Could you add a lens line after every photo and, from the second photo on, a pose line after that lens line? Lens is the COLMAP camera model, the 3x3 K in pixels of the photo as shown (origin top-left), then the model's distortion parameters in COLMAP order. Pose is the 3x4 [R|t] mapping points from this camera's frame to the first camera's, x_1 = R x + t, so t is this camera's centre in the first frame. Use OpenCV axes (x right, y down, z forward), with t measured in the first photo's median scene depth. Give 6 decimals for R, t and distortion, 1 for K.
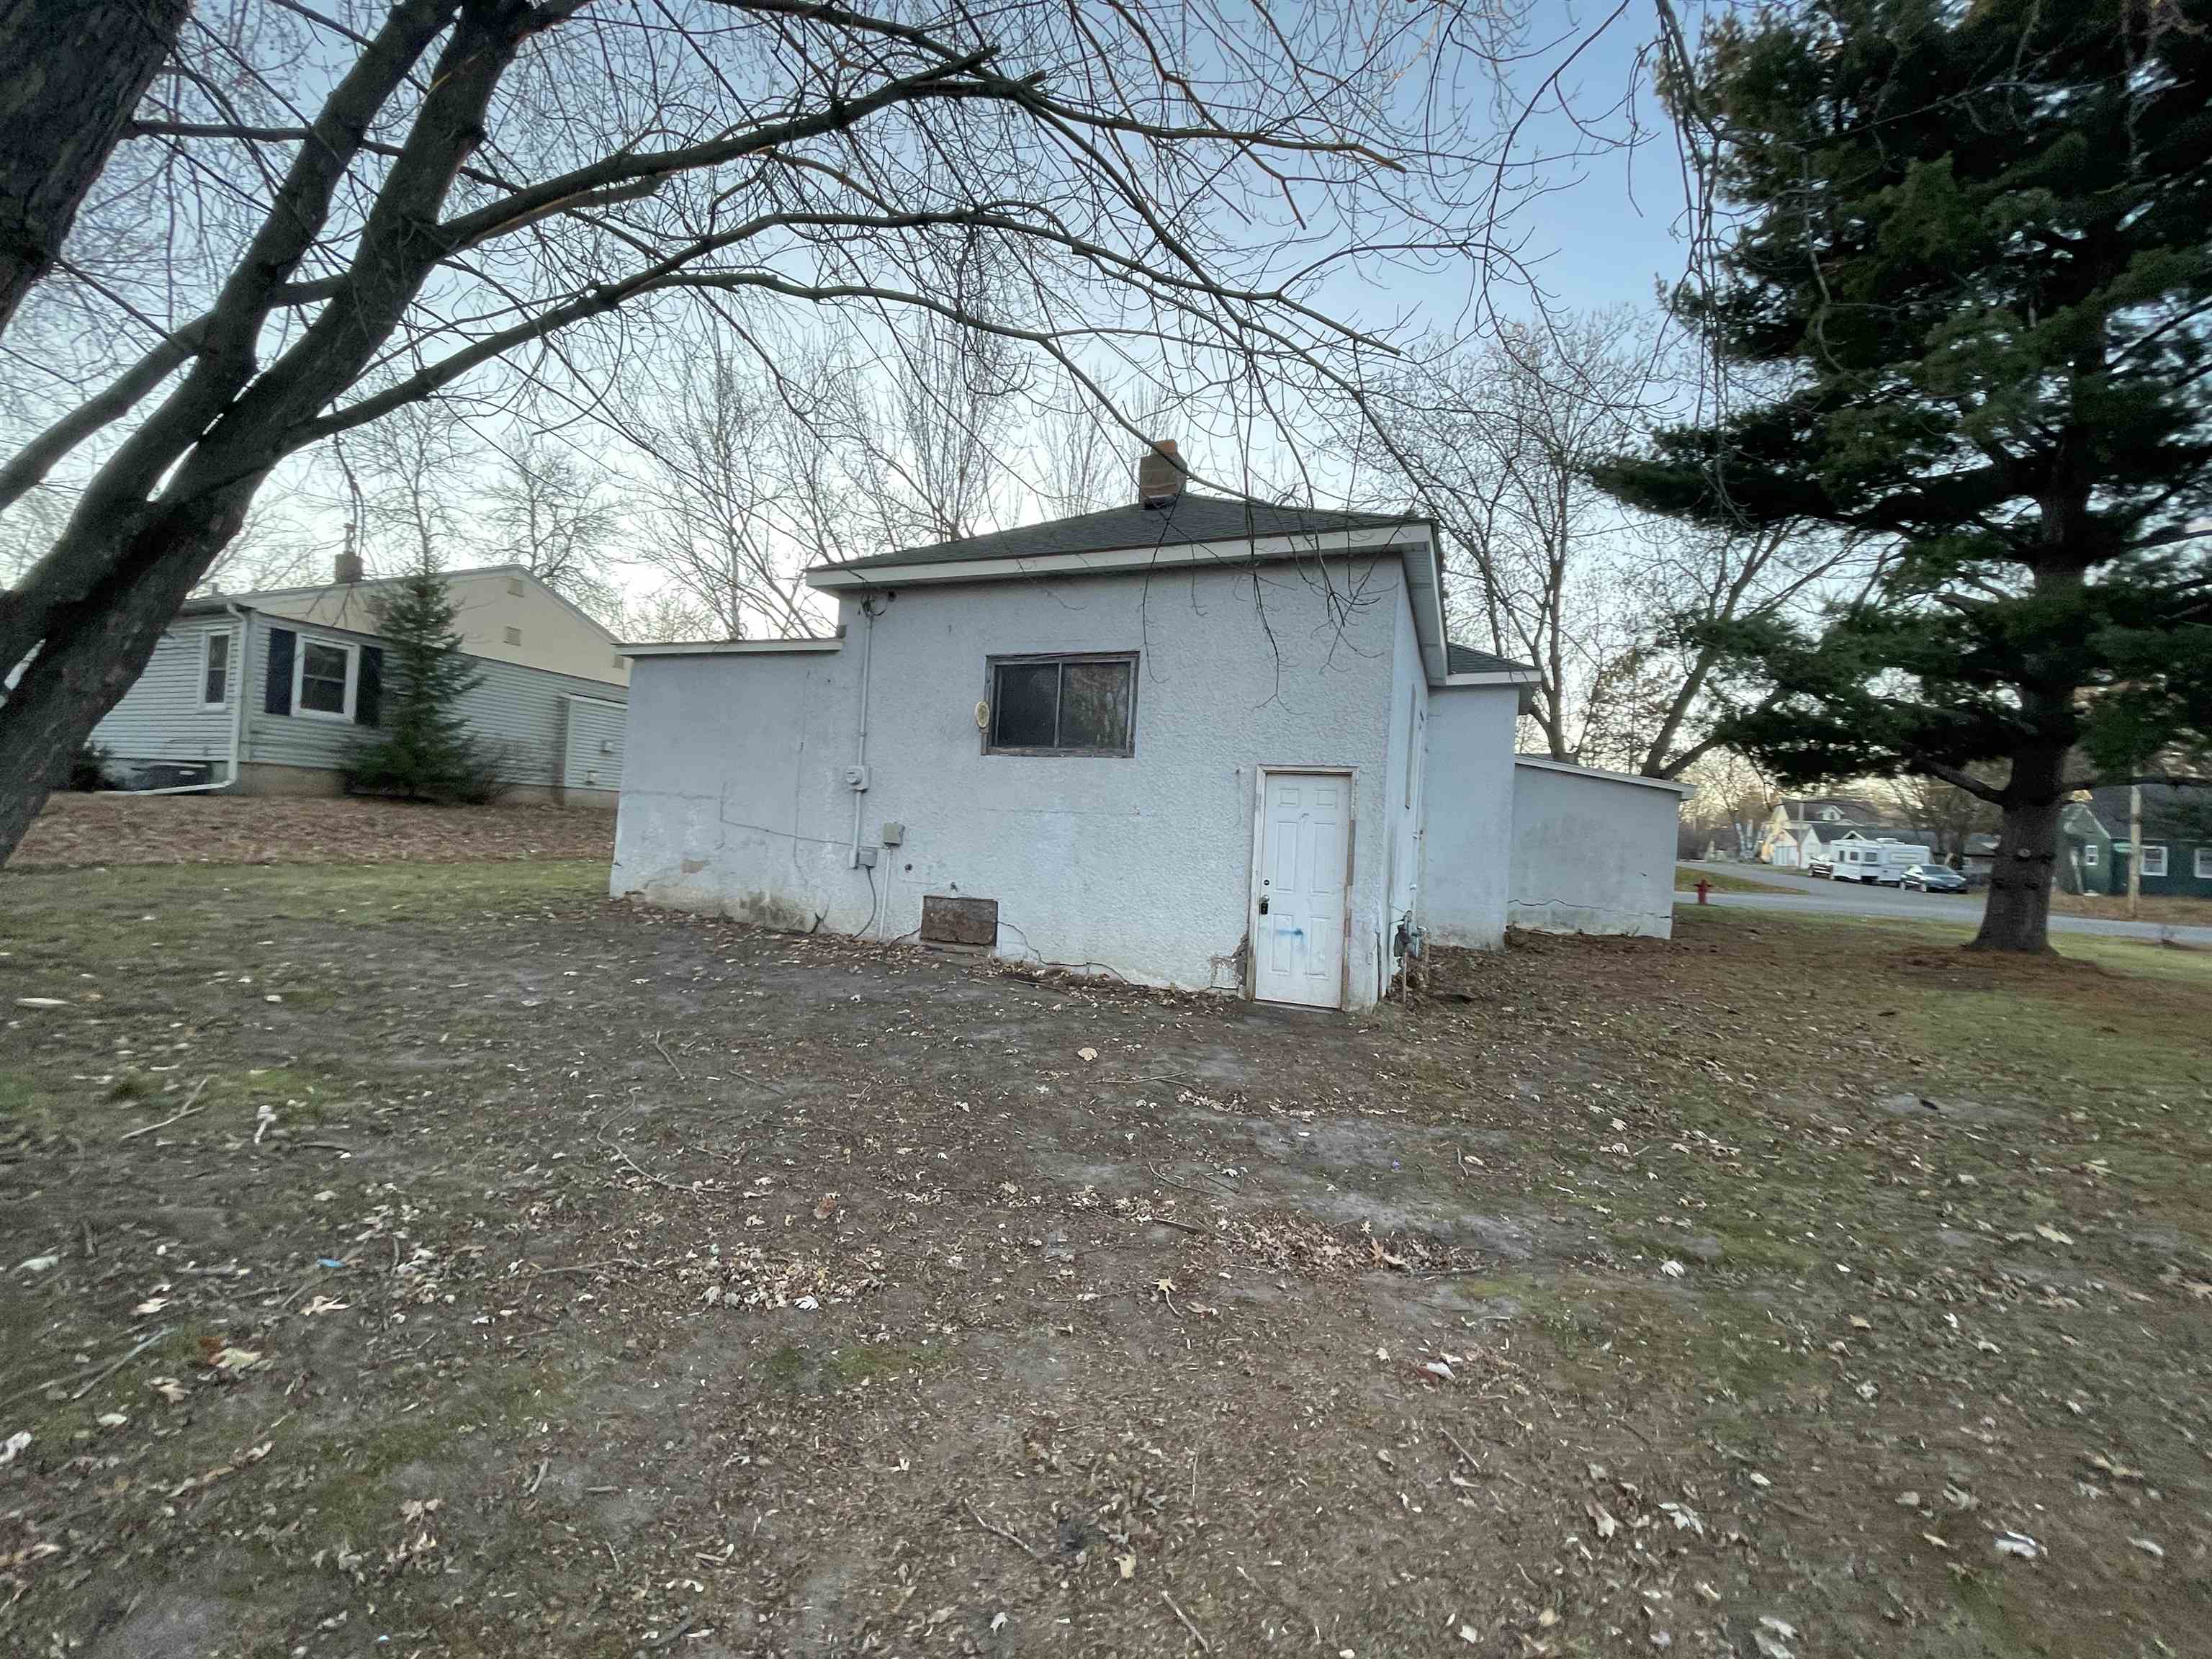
lens RADIAL K [[884.7, 0, 1092.4], [0, 884.7, 834.6], [0, 0, 1]] dist [-0.006361, -0.000068]
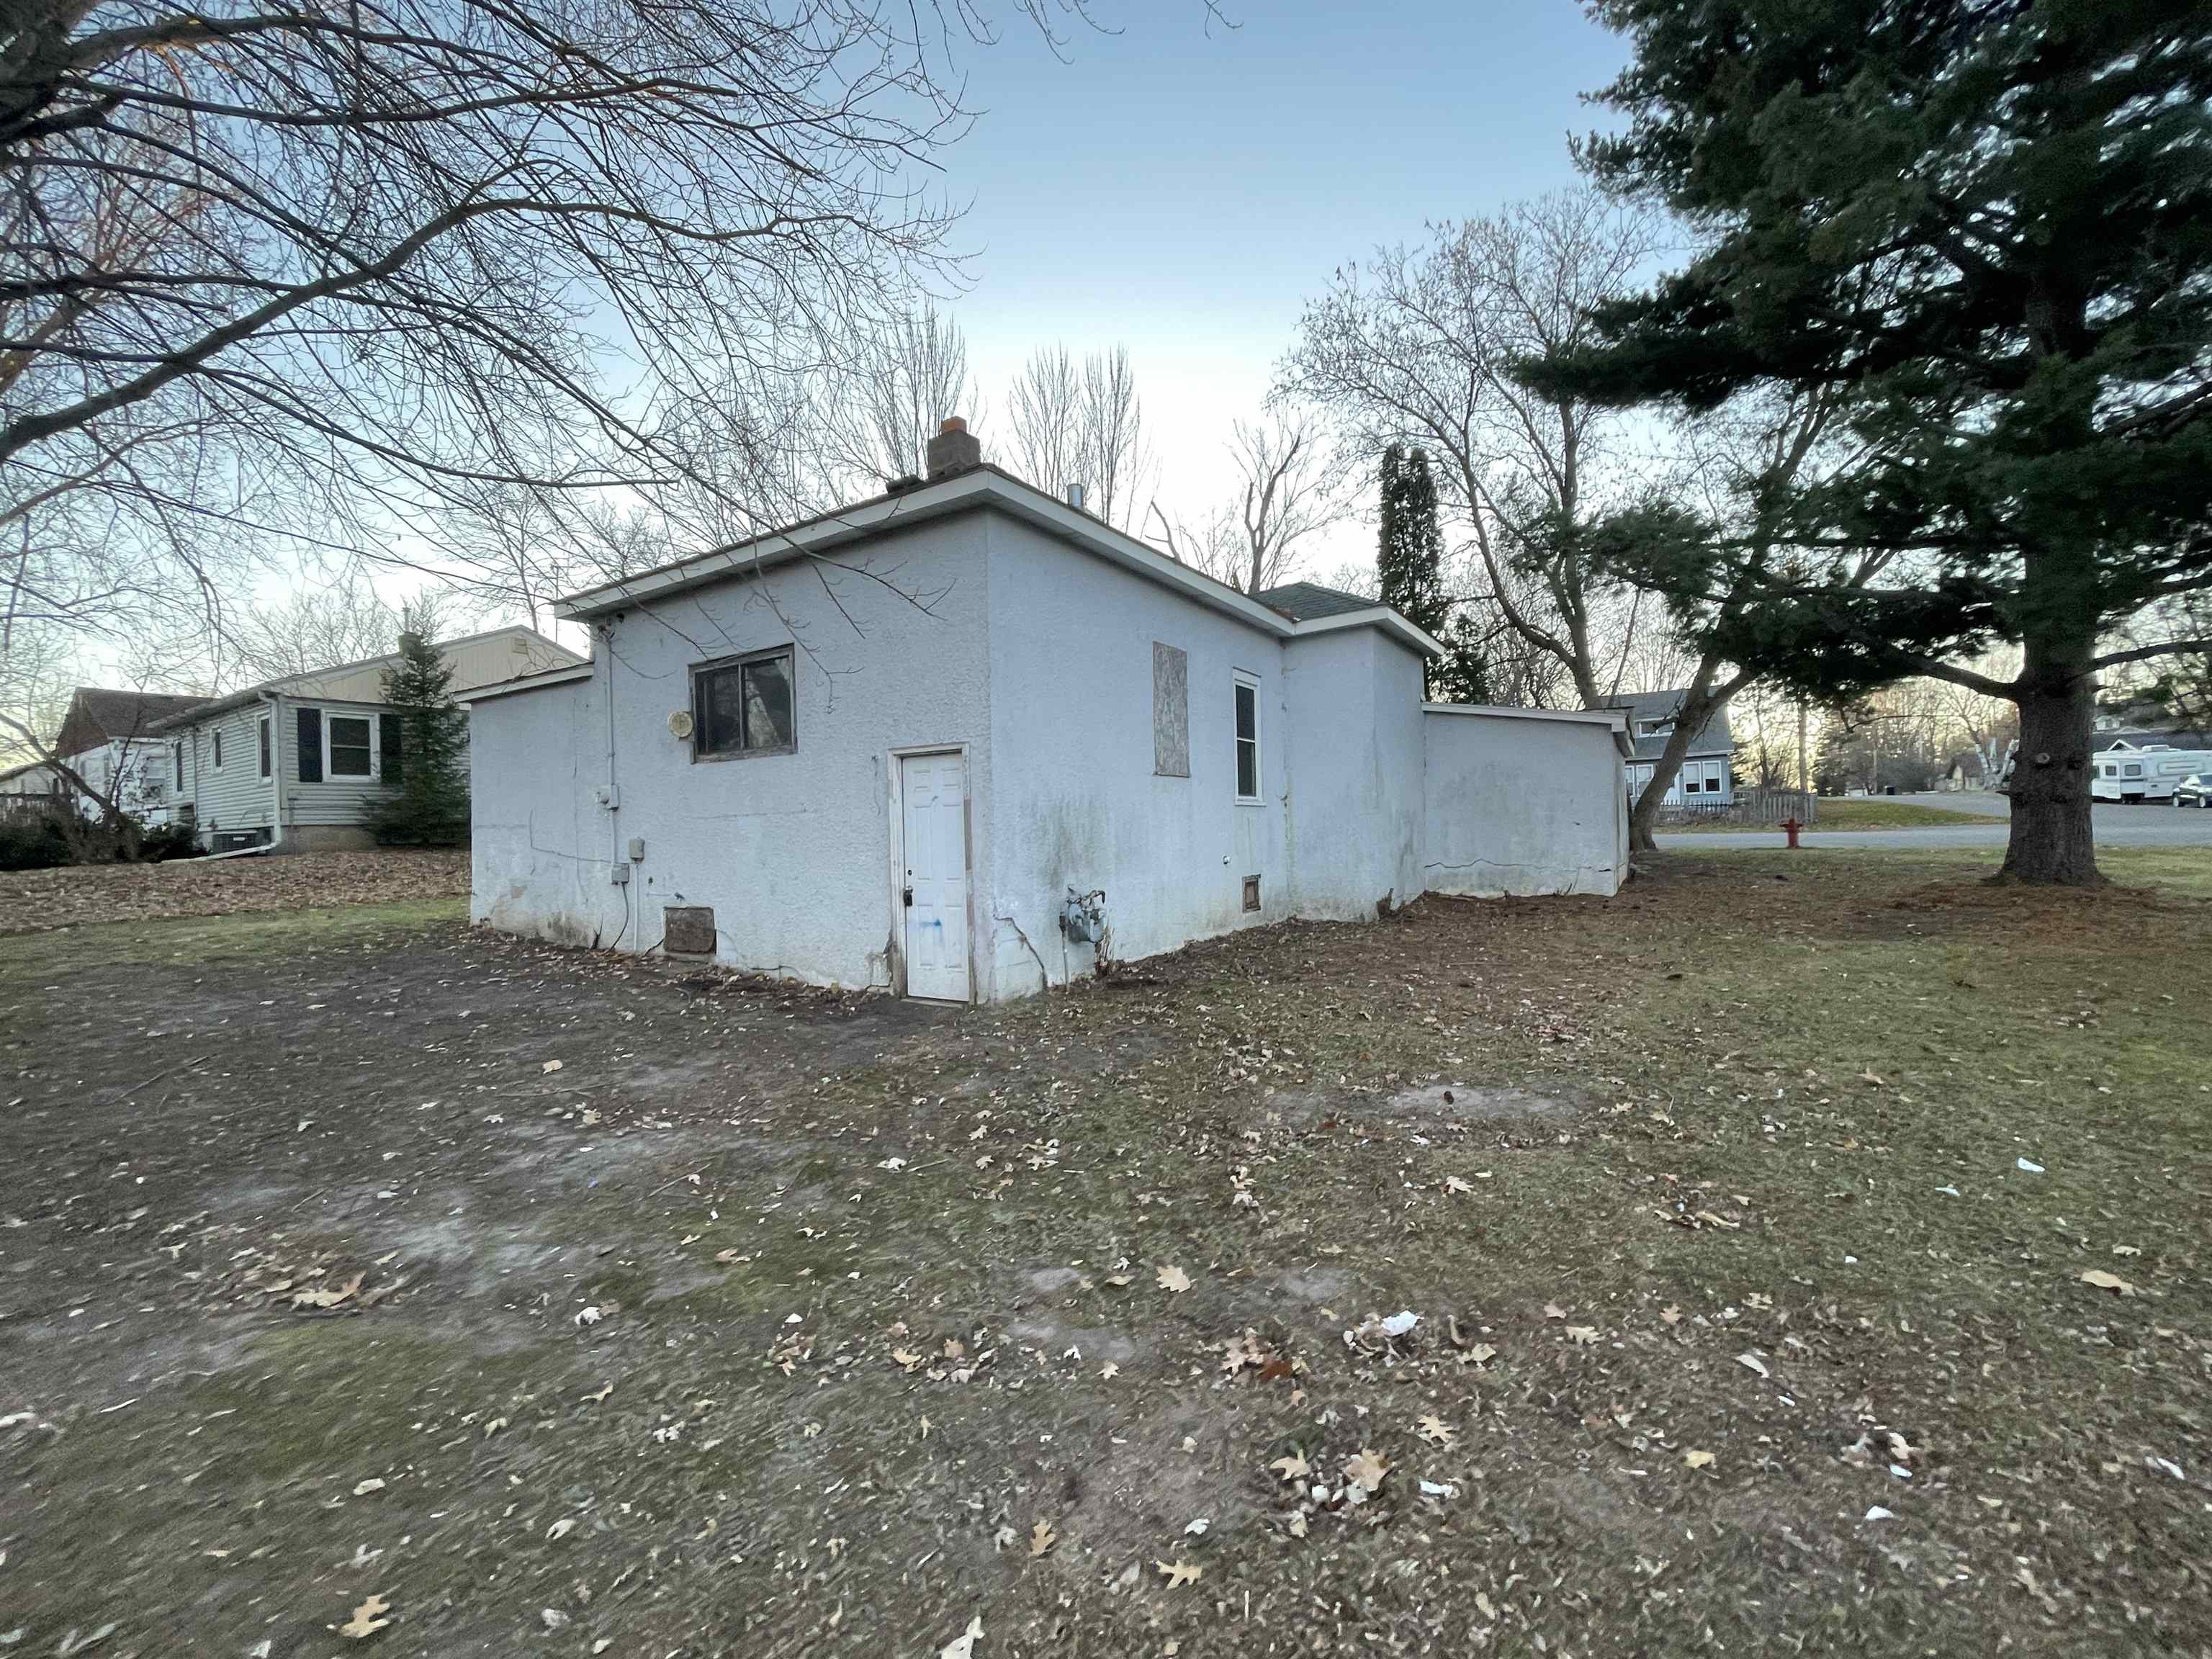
lens RADIAL K [[884.7, 0, 1106.4], [0, 884.7, 825.6], [0, 0, 1]] dist [-0.006361, -0.000068]
pose [[0.979578, -0.082075, -0.183552, 0.494390], [0.082112, 0.996596, -0.007412, 0.024544], [0.183535, -0.007811, 0.982982, 0.092980]]
